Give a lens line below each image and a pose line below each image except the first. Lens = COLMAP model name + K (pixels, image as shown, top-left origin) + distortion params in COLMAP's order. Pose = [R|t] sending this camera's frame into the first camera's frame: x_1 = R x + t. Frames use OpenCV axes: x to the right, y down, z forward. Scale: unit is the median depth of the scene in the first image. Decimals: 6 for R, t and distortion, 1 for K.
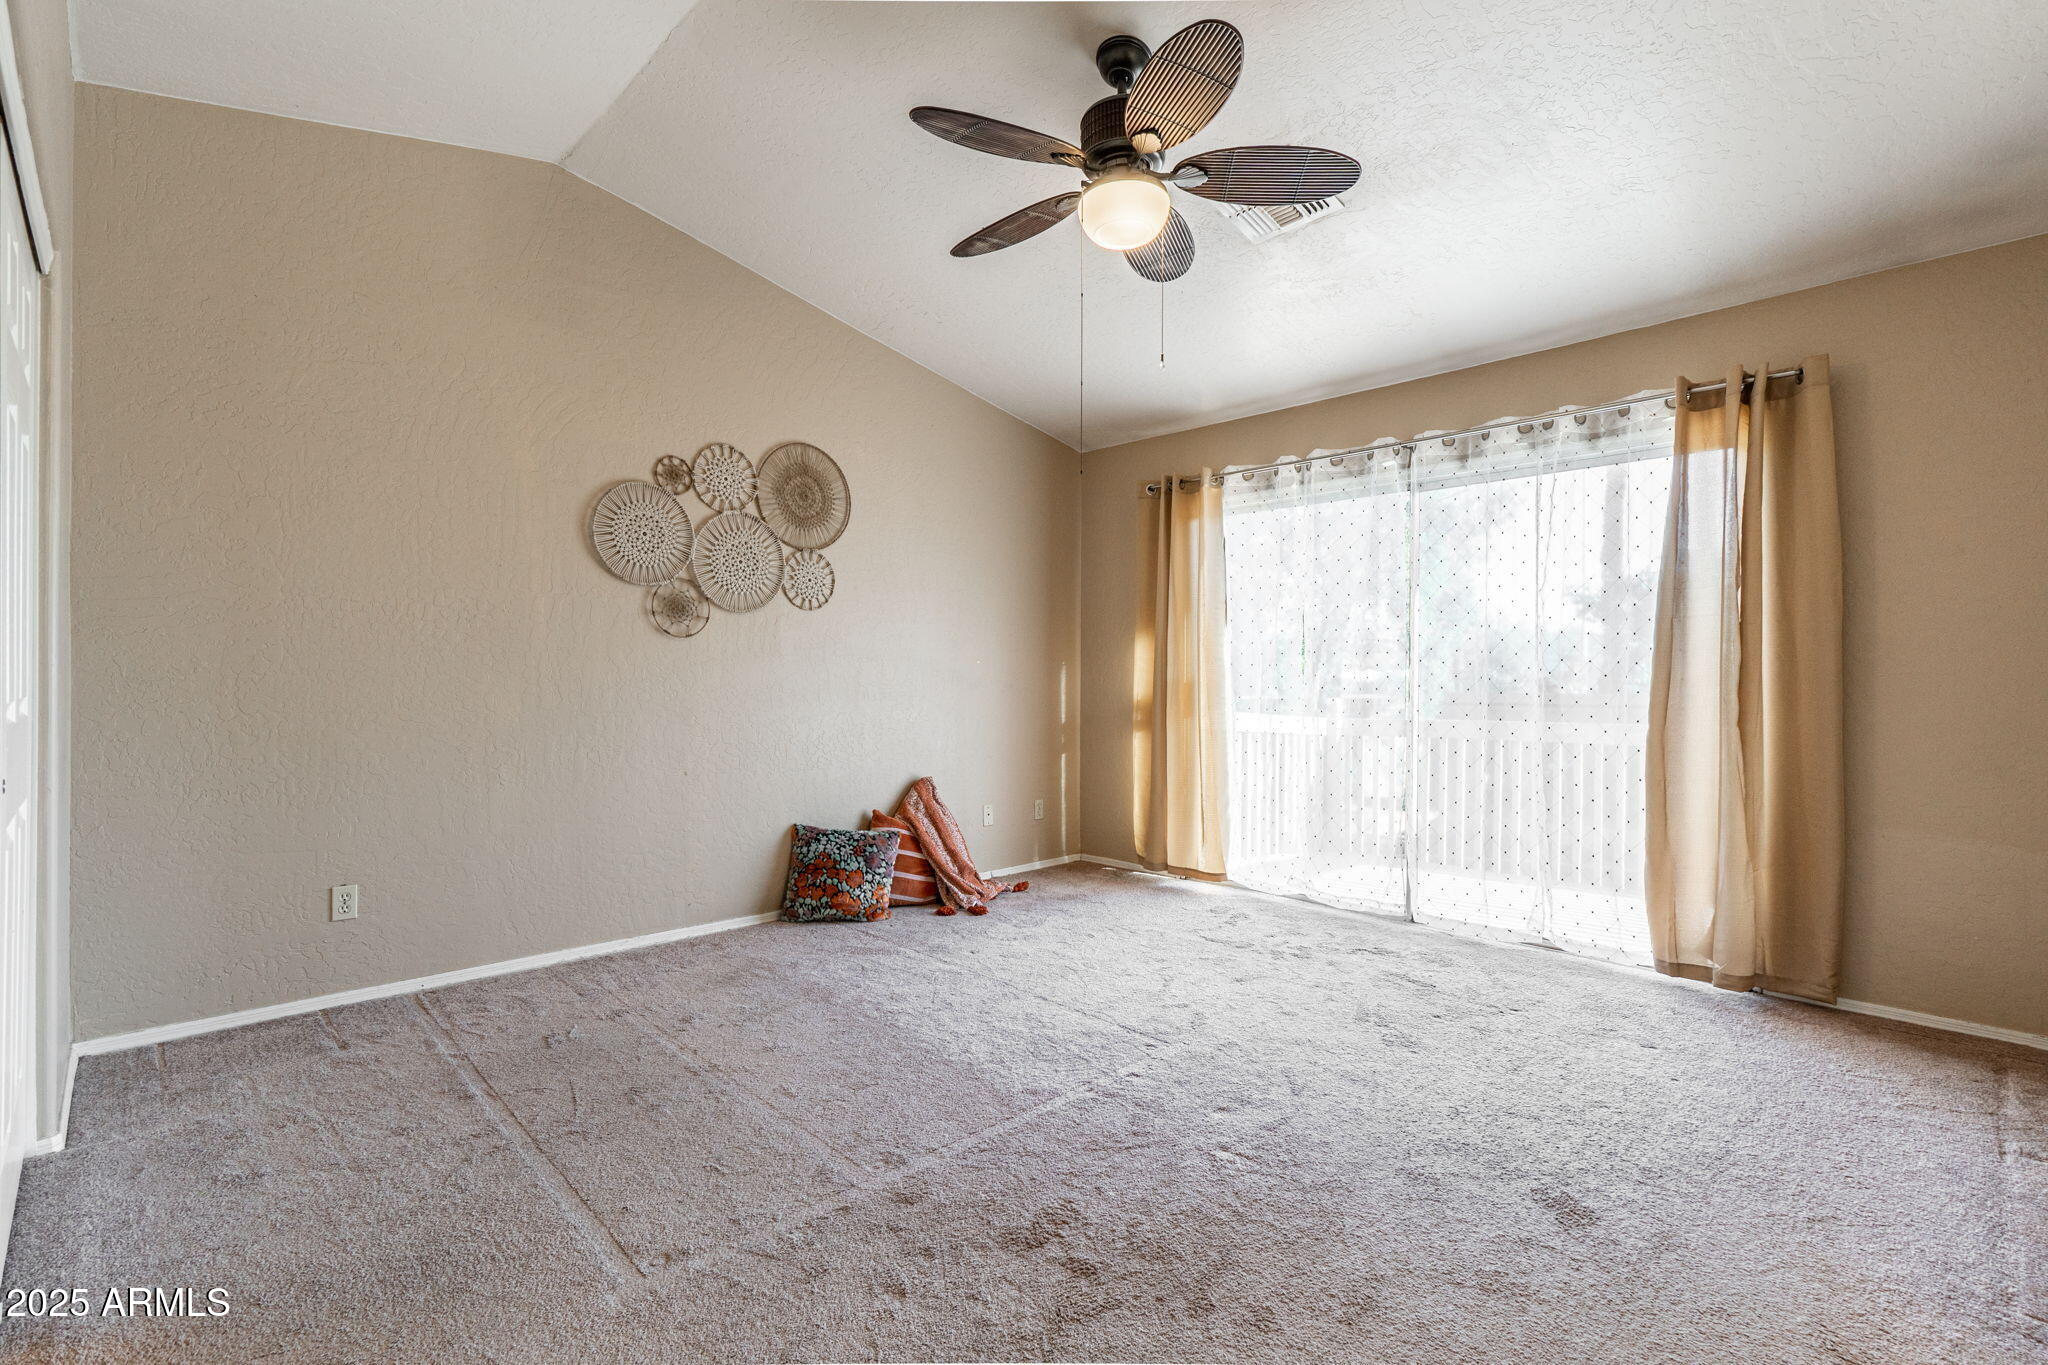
lens RADIAL K [[924.0, 0, 1024.0], [0, 924.0, 682.5], [0, 0, 1]] dist [-0.003013, -0.000097]
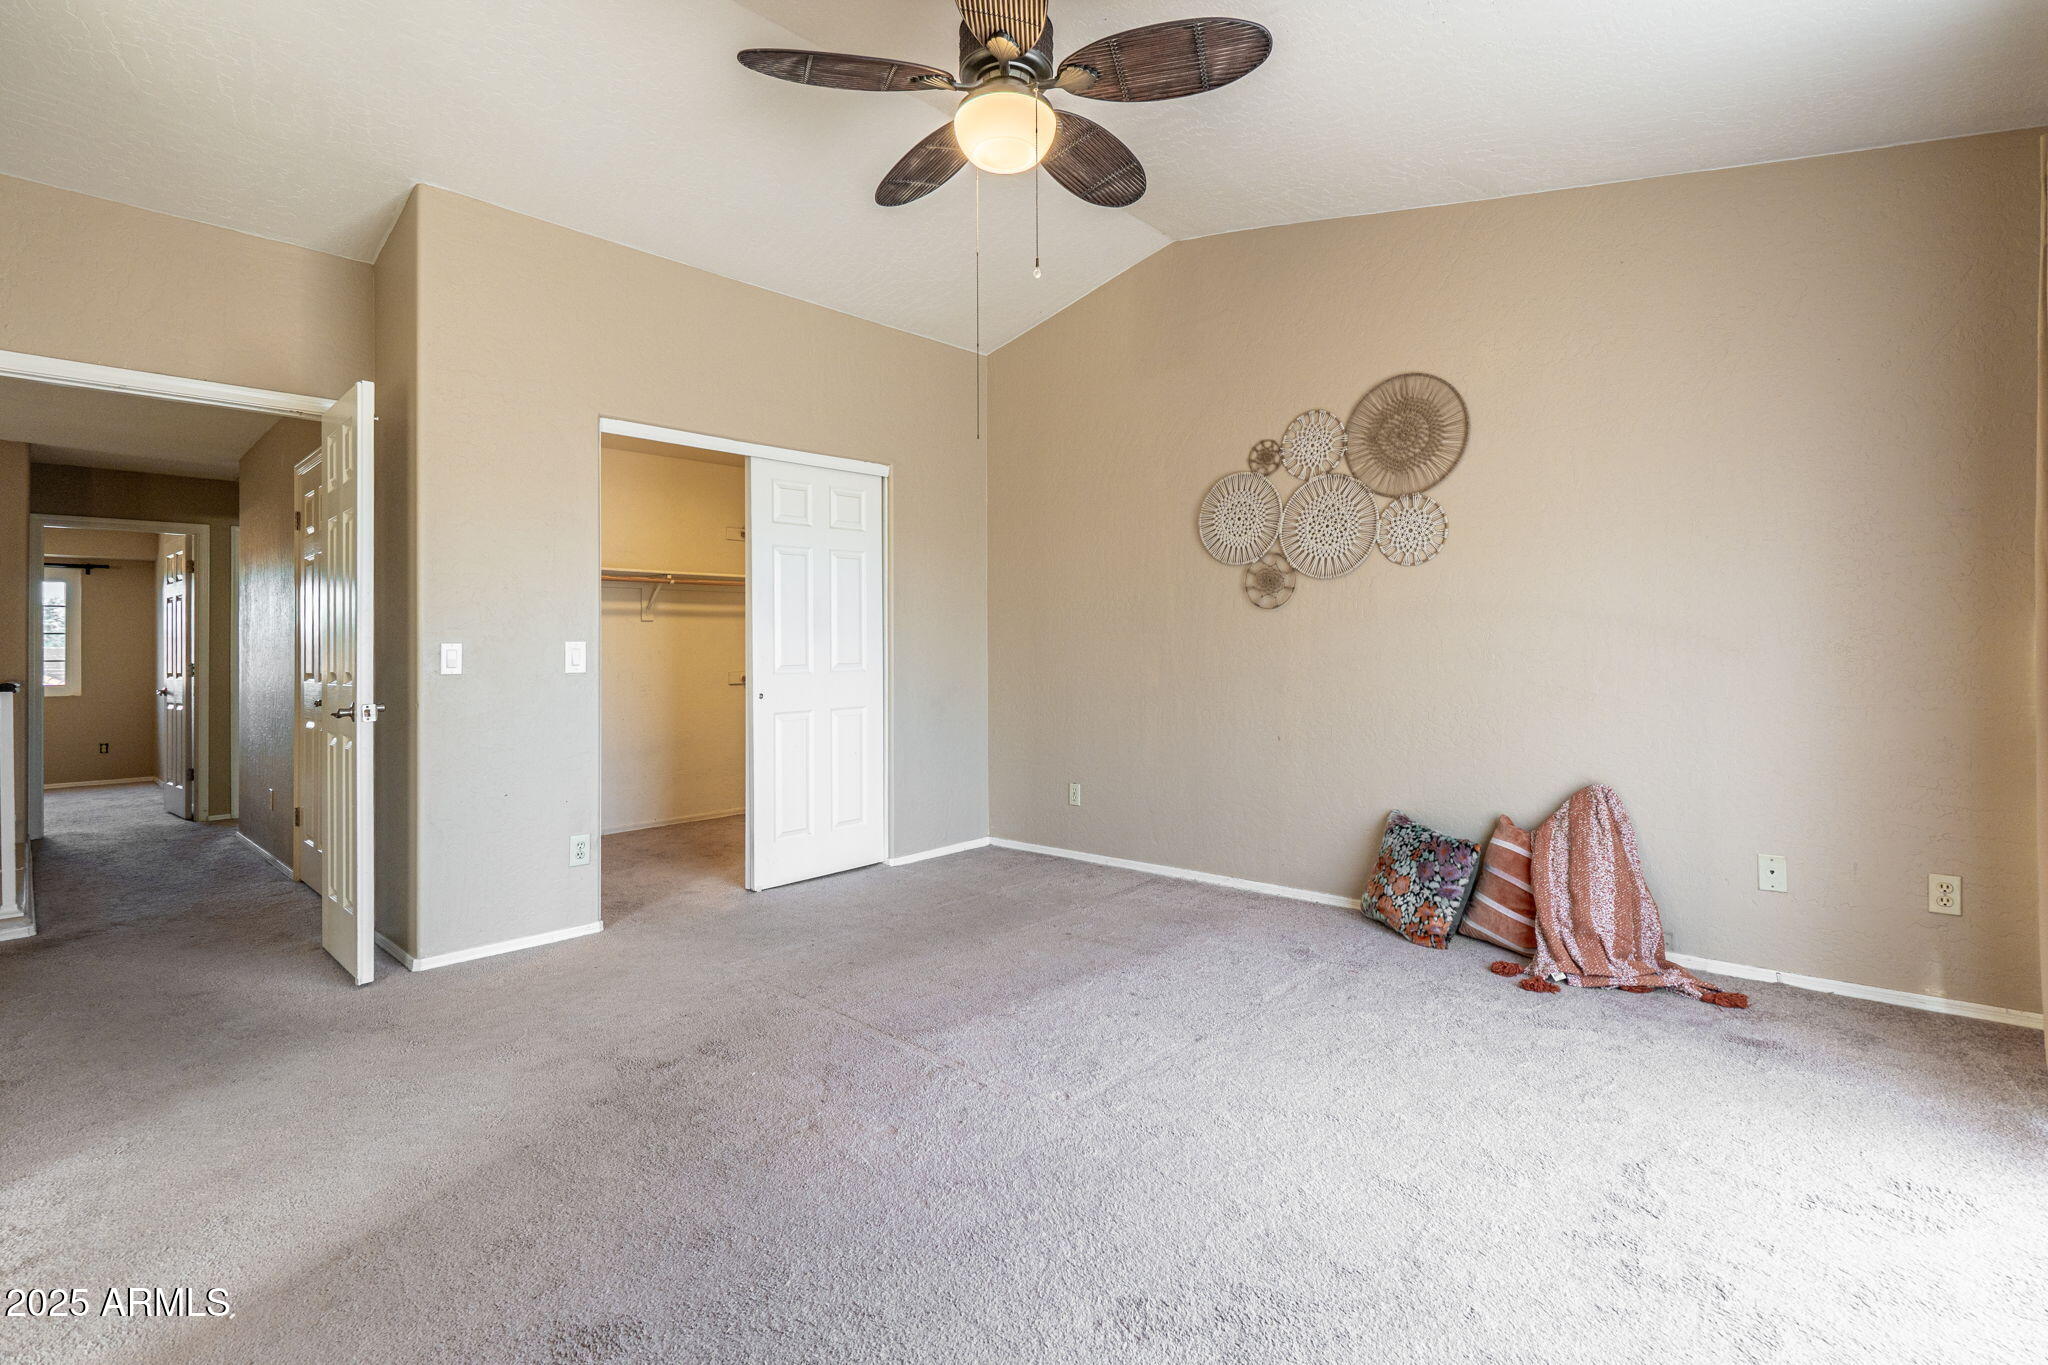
lens RADIAL K [[943.9, 0, 1028.7], [0, 943.9, 642.6], [0, 0, 1]] dist [-0.000356, -0.000105]
pose [[0.056477, -0.016276, -0.998271, 0.657990], [0.011053, 0.999816, -0.015676, 0.003797], [0.998343, -0.010148, 0.056646, 0.626099]]
